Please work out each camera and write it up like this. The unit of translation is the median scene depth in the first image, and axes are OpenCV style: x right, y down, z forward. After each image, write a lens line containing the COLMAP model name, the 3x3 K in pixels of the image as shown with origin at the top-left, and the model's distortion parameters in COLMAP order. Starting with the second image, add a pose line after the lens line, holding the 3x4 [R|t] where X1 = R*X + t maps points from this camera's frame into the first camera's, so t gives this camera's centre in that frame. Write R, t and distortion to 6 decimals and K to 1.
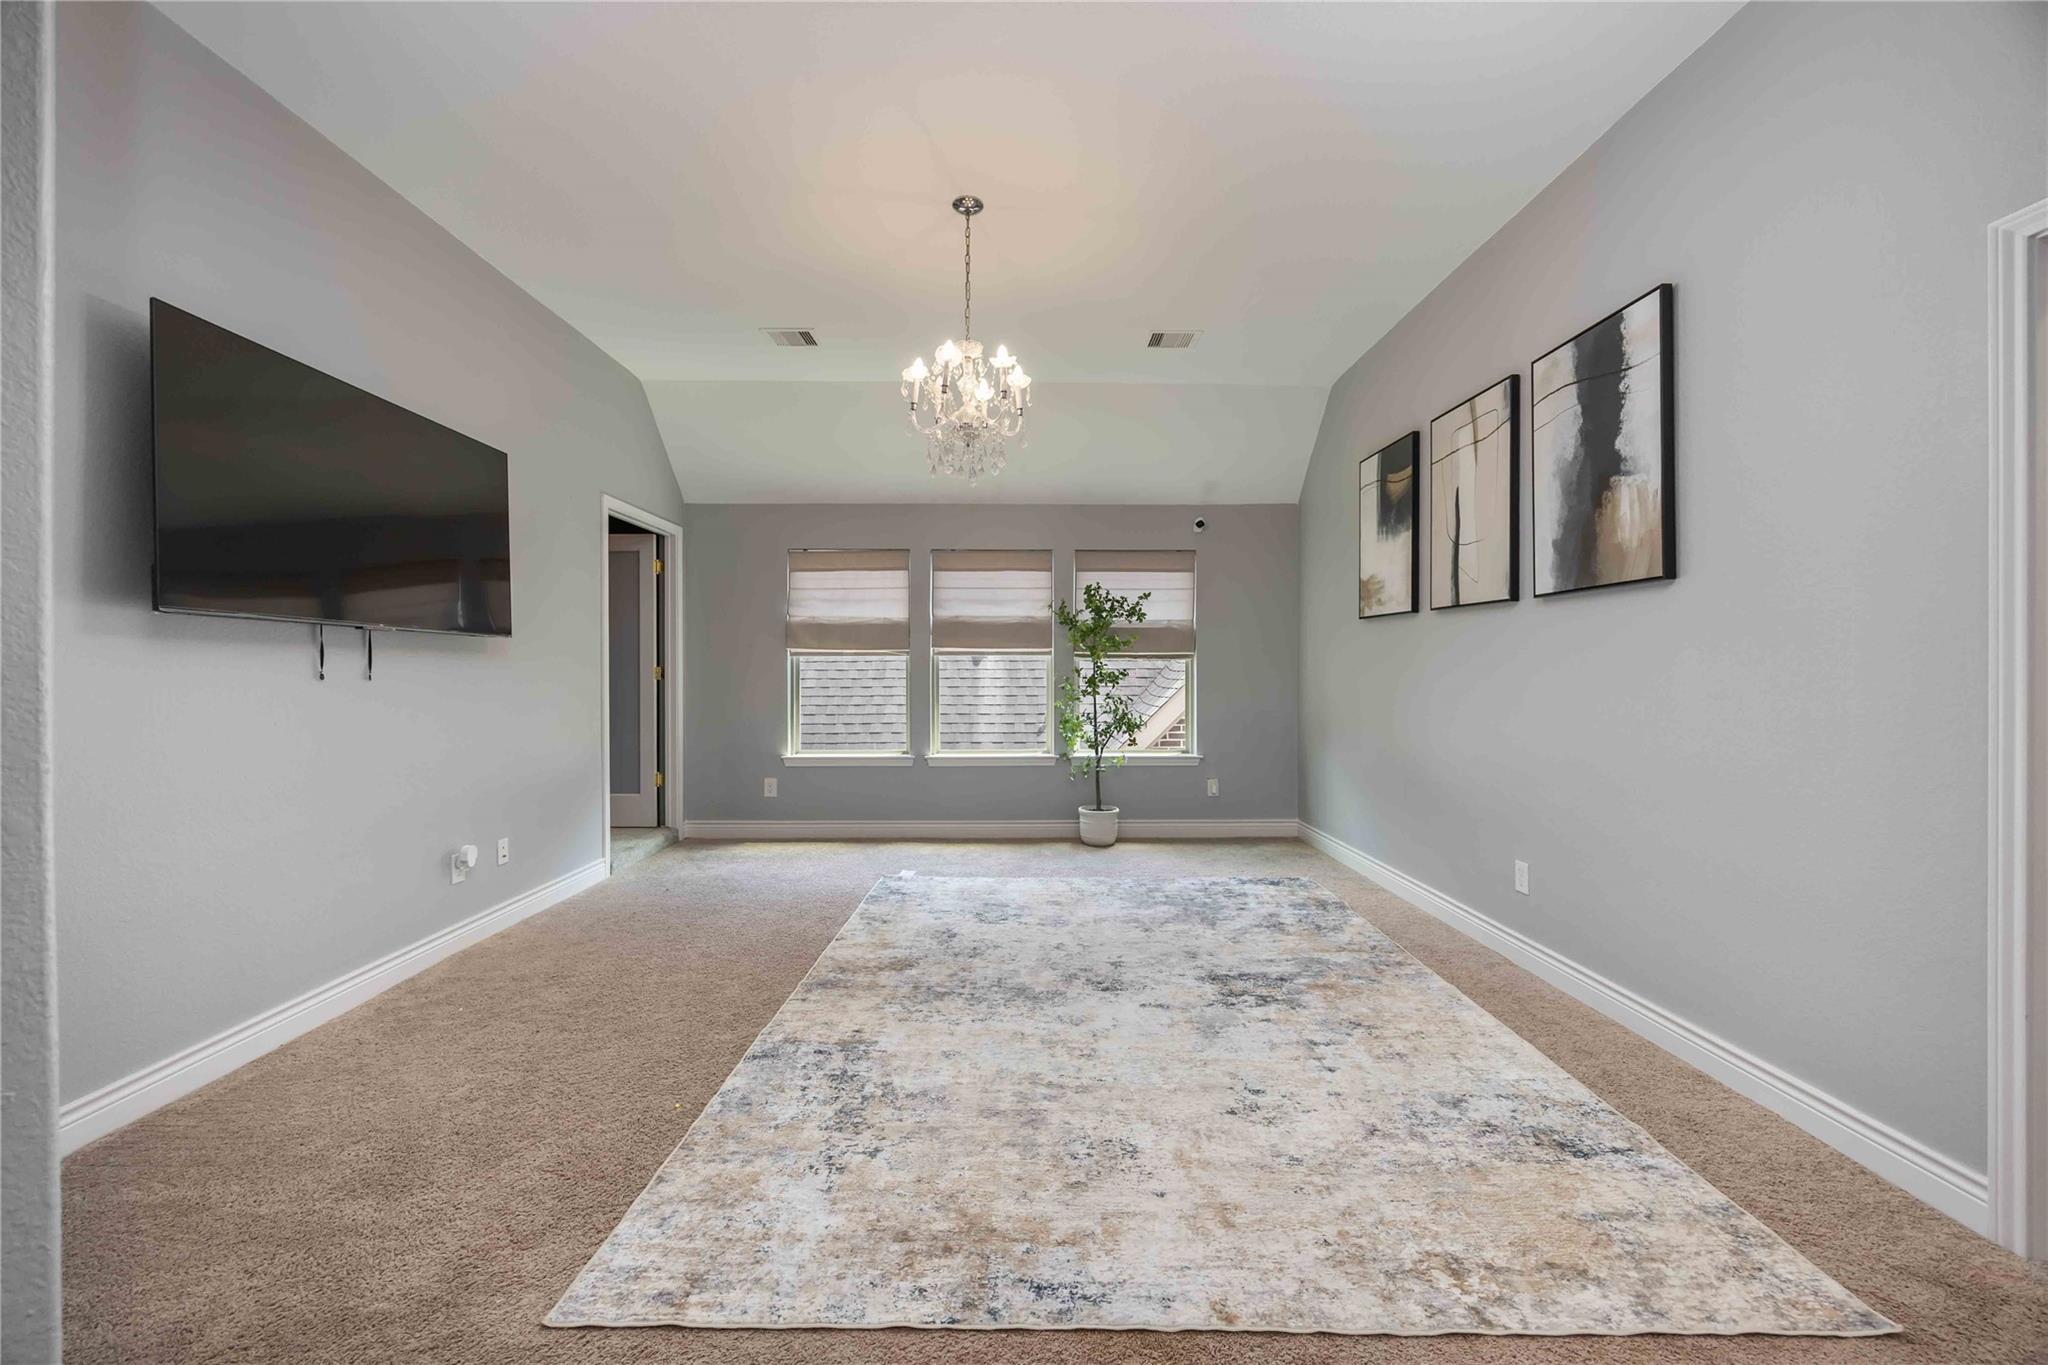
lens RADIAL K [[780.9, 0, 1022.3], [0, 780.9, 663.0], [0, 0, 1]] dist [-0.002452, -0.000167]
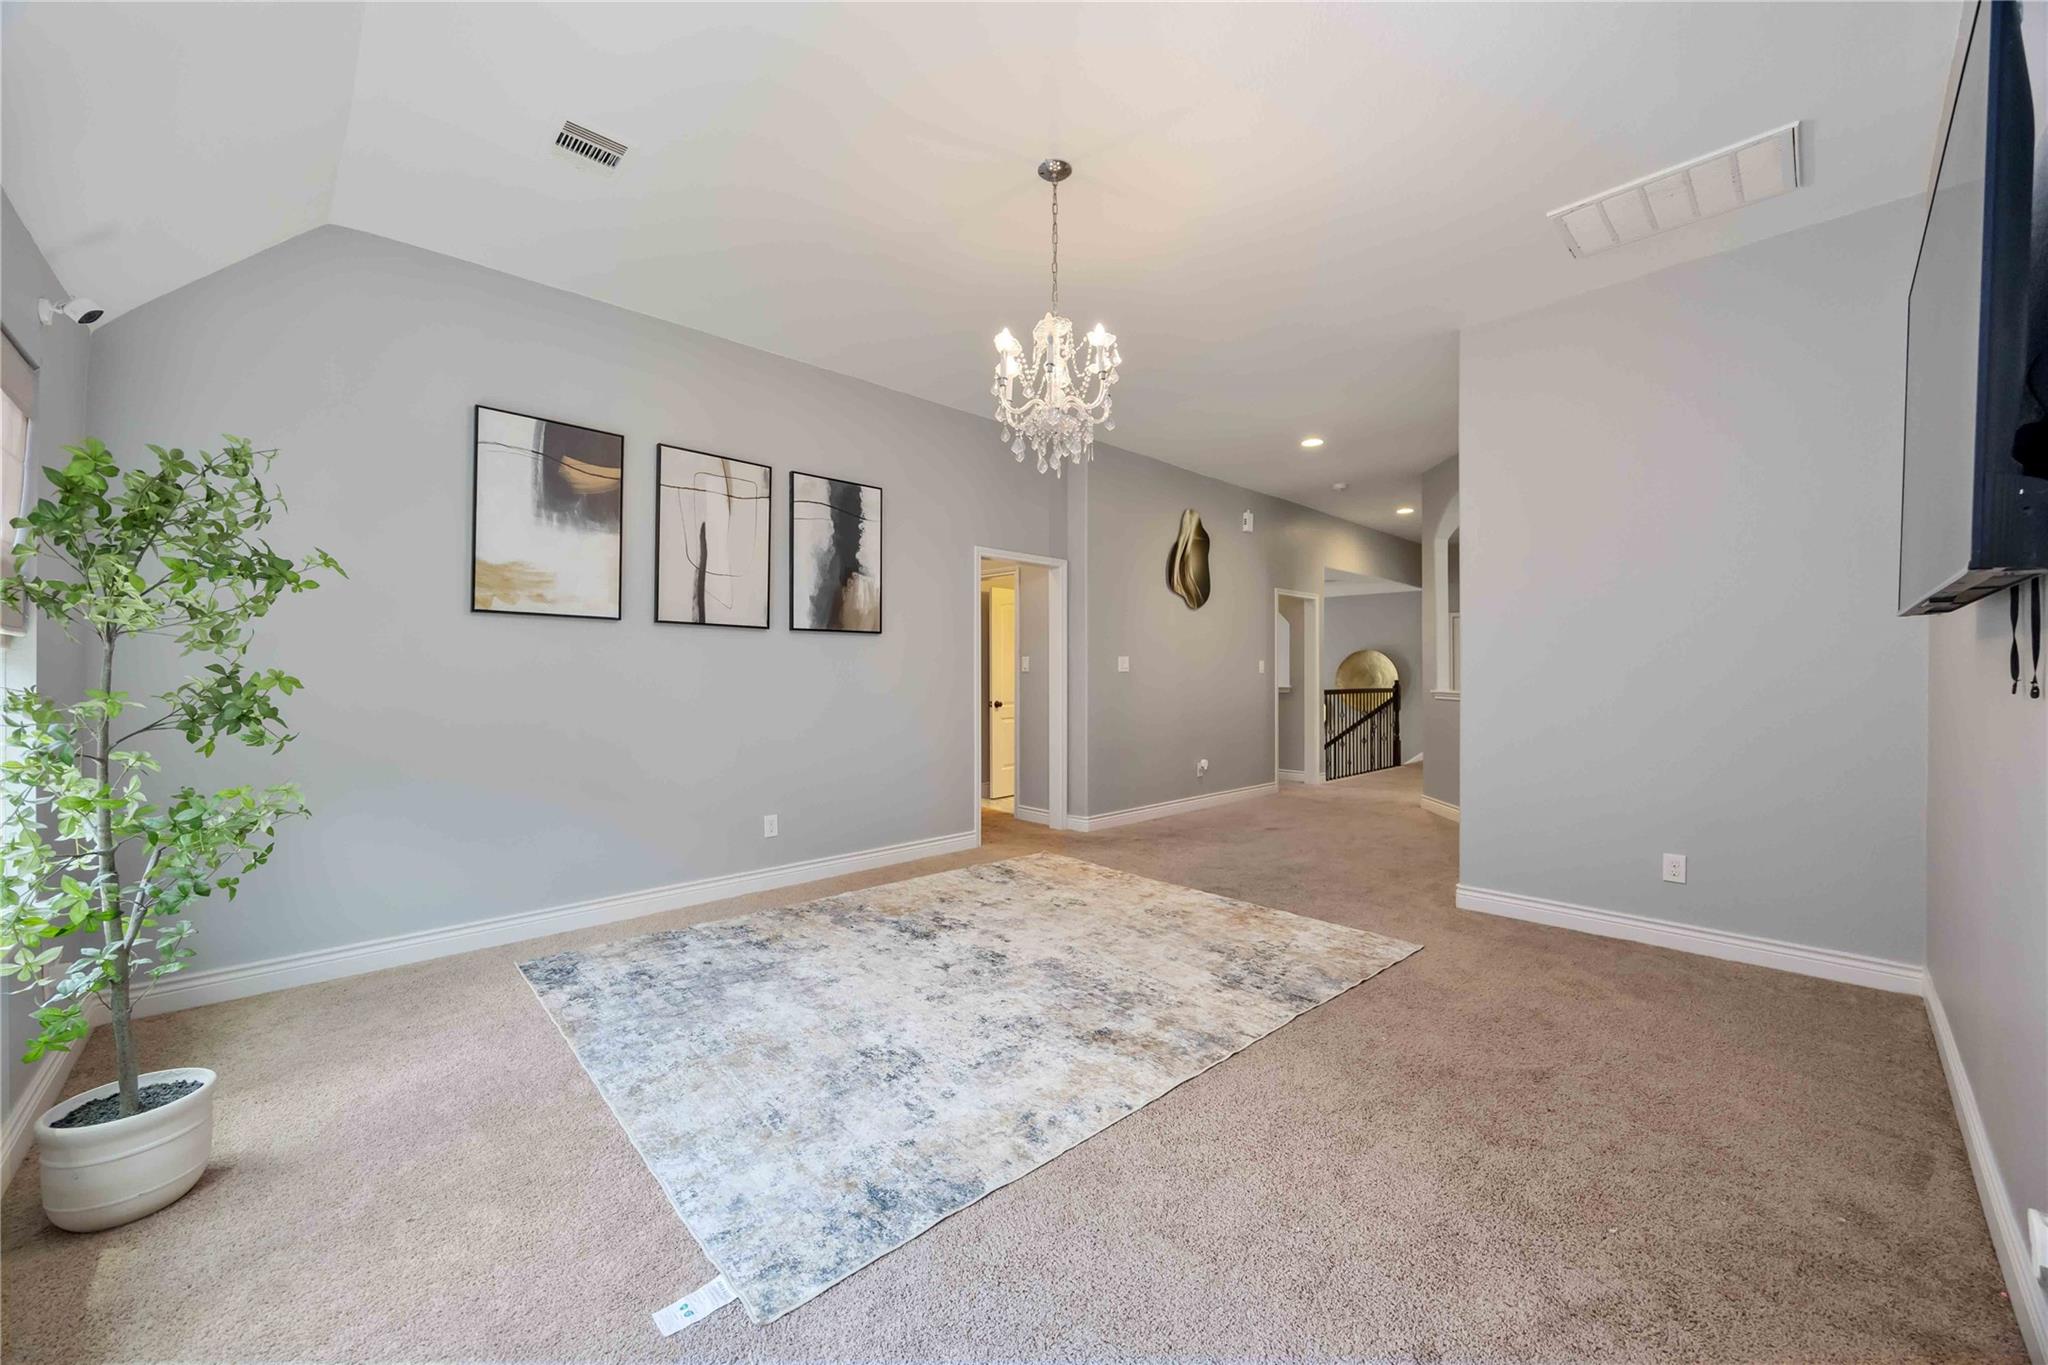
lens RADIAL K [[780.9, 0, 1022.3], [0, 780.9, 663.0], [0, 0, 1]] dist [-0.002452, -0.000167]
pose [[-0.689671, 0.014316, 0.723982, -0.768751], [-0.004819, 0.999692, -0.024359, 0.014906], [-0.724107, -0.020289, -0.689389, 1.814790]]
